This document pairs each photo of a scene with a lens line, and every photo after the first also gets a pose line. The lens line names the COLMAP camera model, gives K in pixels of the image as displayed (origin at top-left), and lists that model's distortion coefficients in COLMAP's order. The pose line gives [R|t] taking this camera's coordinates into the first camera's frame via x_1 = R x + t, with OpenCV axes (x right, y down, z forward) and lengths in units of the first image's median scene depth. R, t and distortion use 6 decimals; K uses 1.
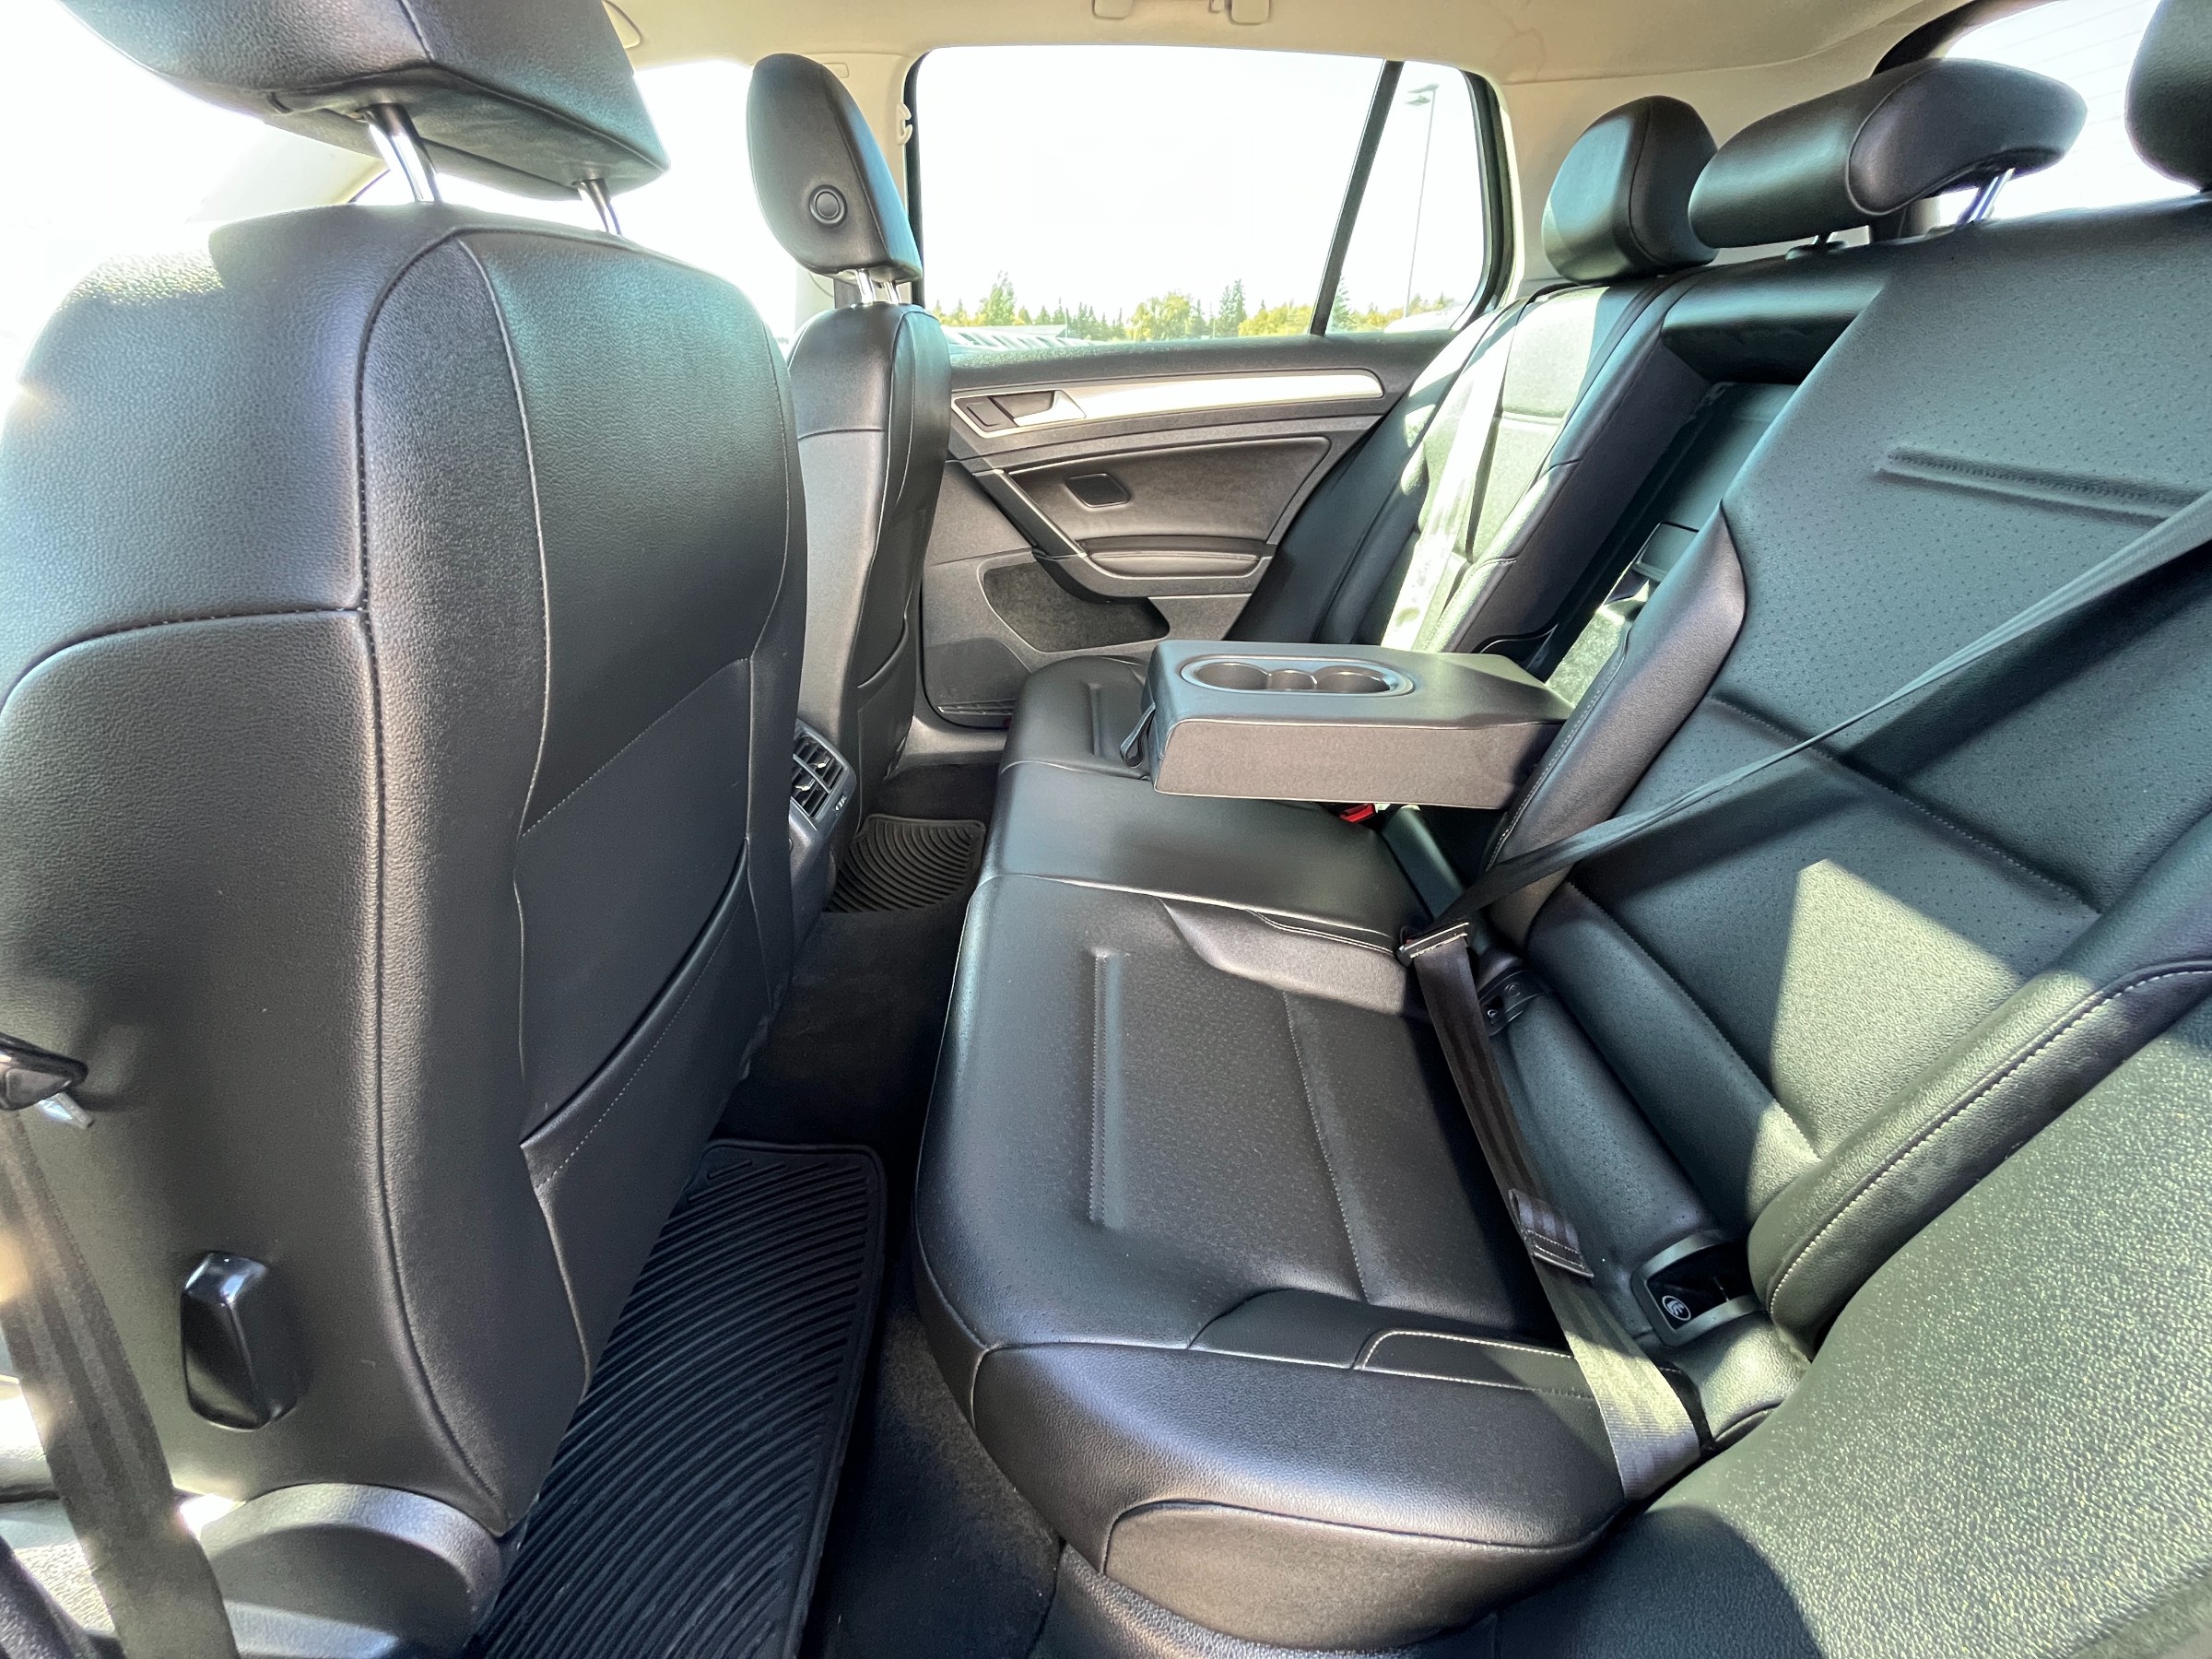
lens RADIAL K [[884.2, 0, 1098.3], [0, 884.2, 831.9], [0, 0, 1]] dist [-0.002674, -0.000526]
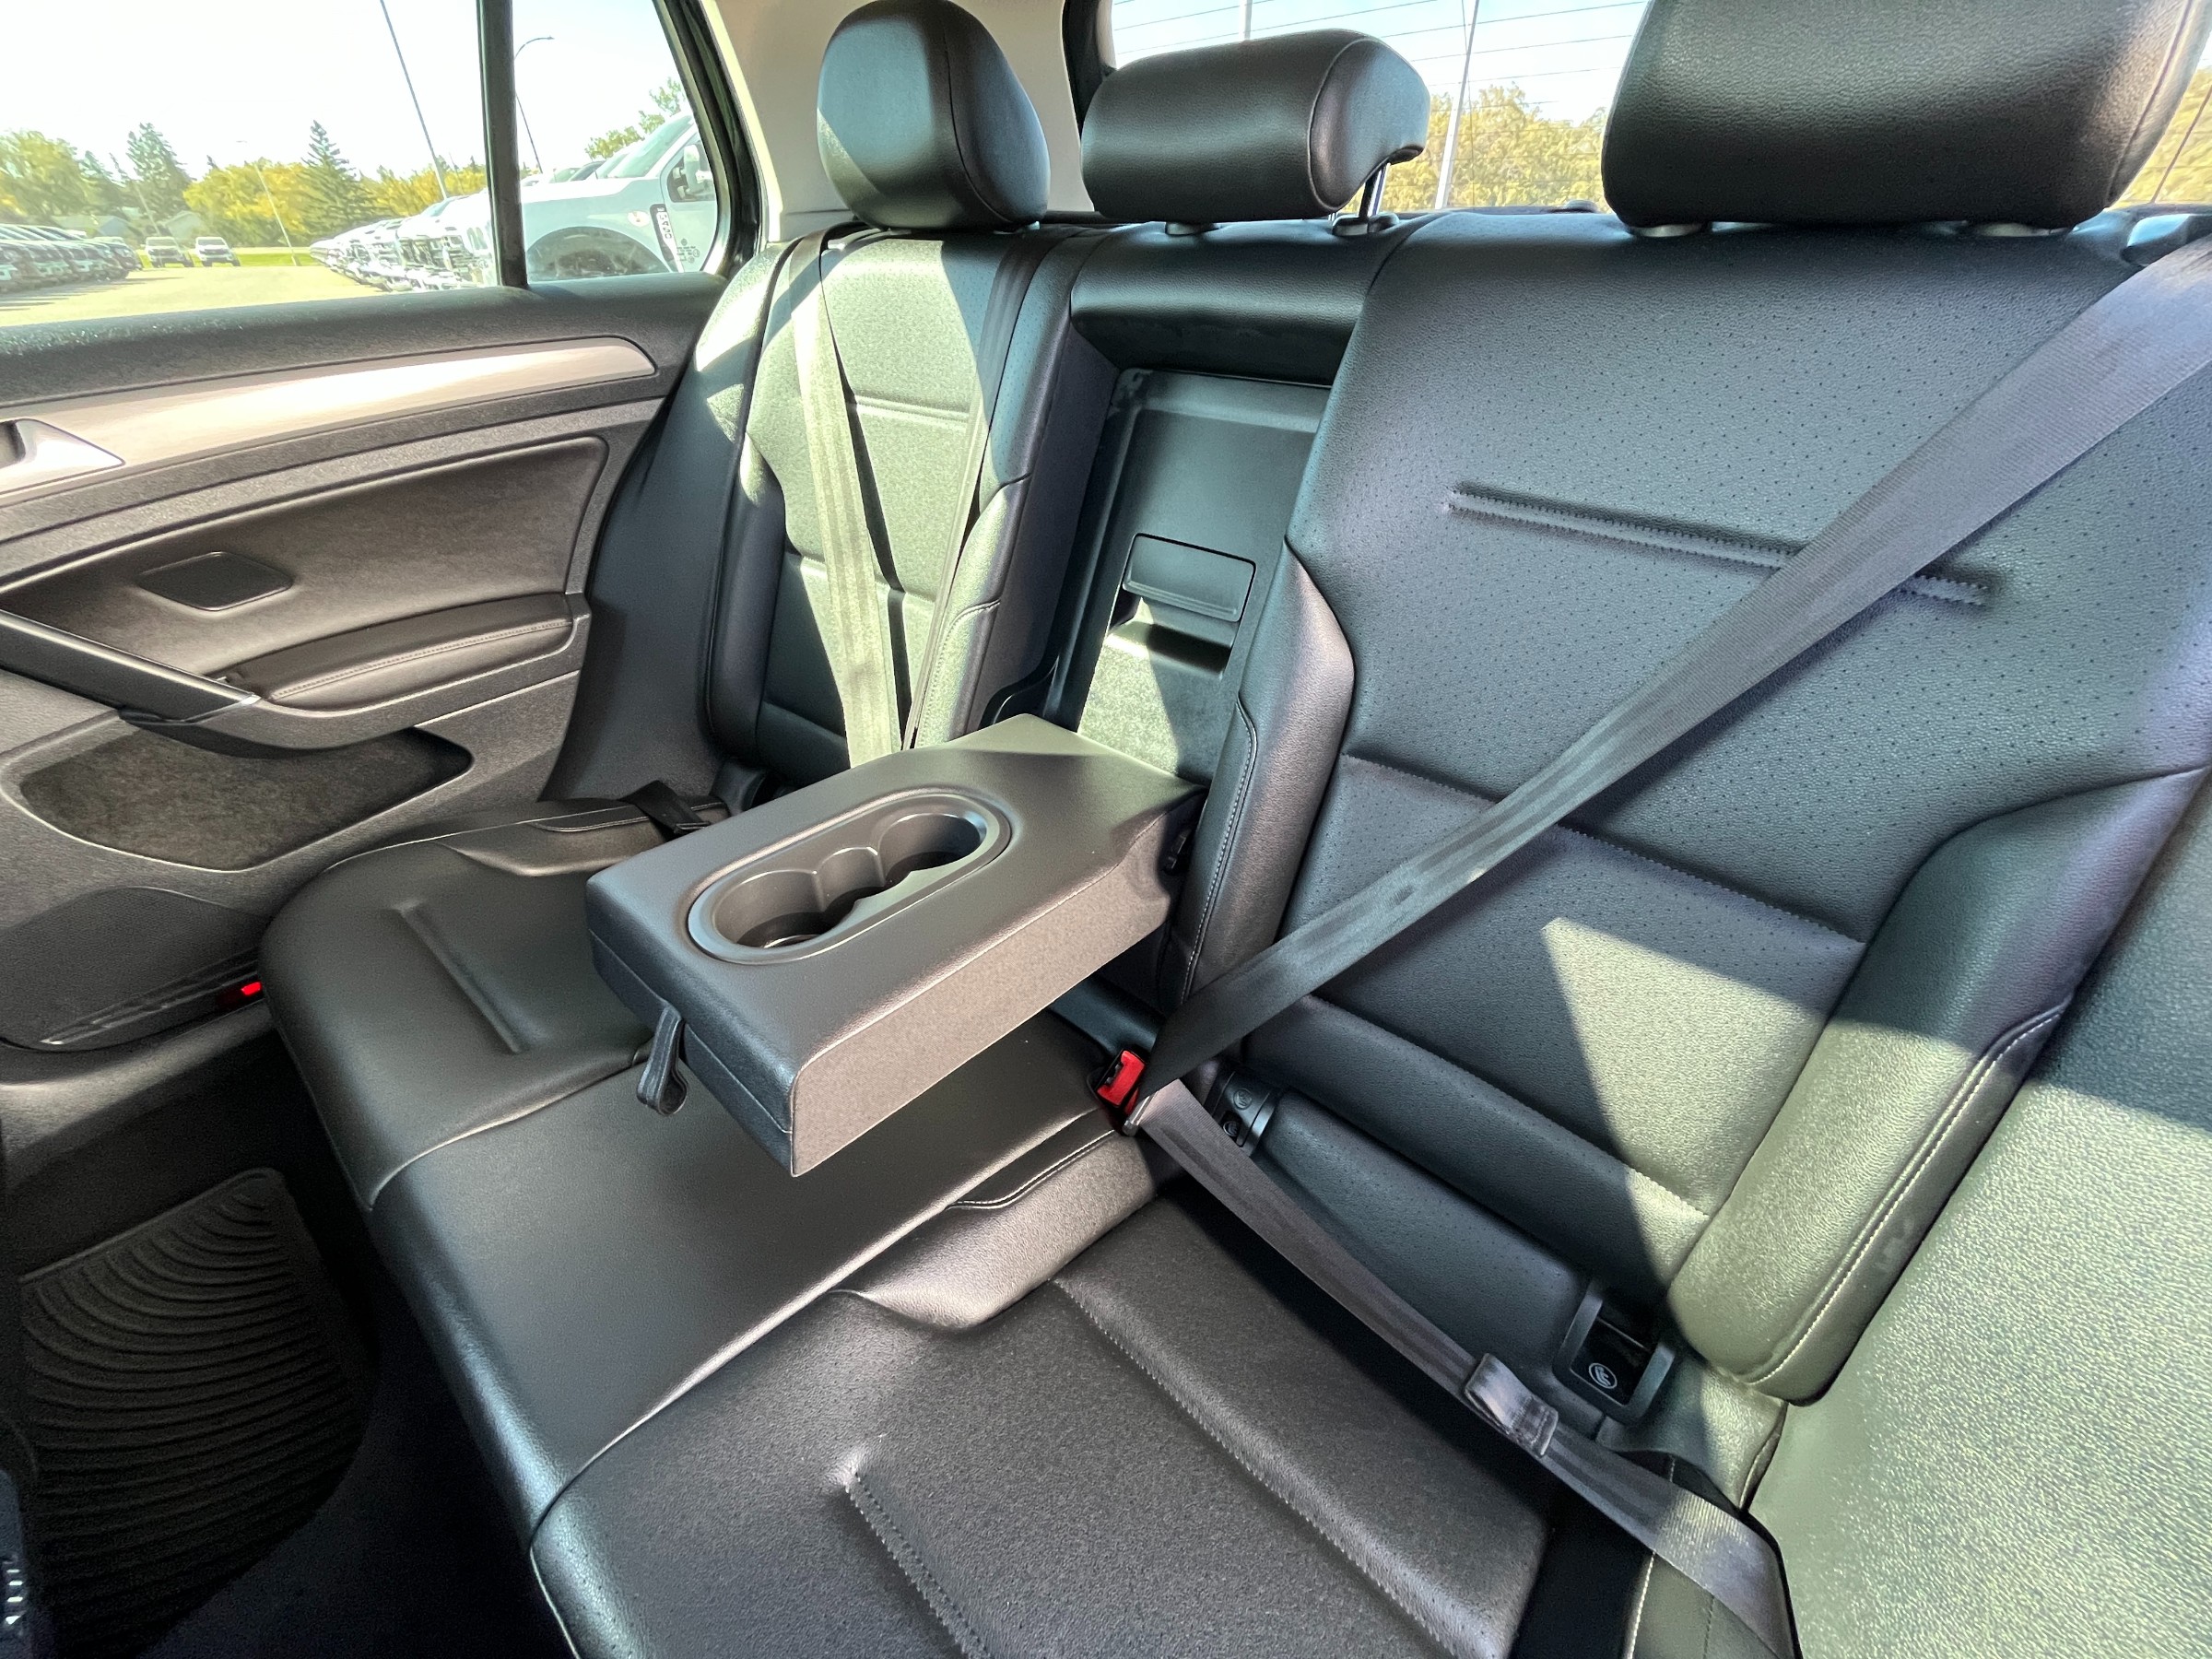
lens RADIAL K [[884.2, 0, 1099.3], [0, 884.2, 834.9], [0, 0, 1]] dist [-0.002674, -0.000526]
pose [[0.670130, -0.413235, 0.616573, -0.041005], [0.349237, 0.908536, 0.229339, -0.191707], [-0.654950, 0.061643, 0.753154, 0.242982]]
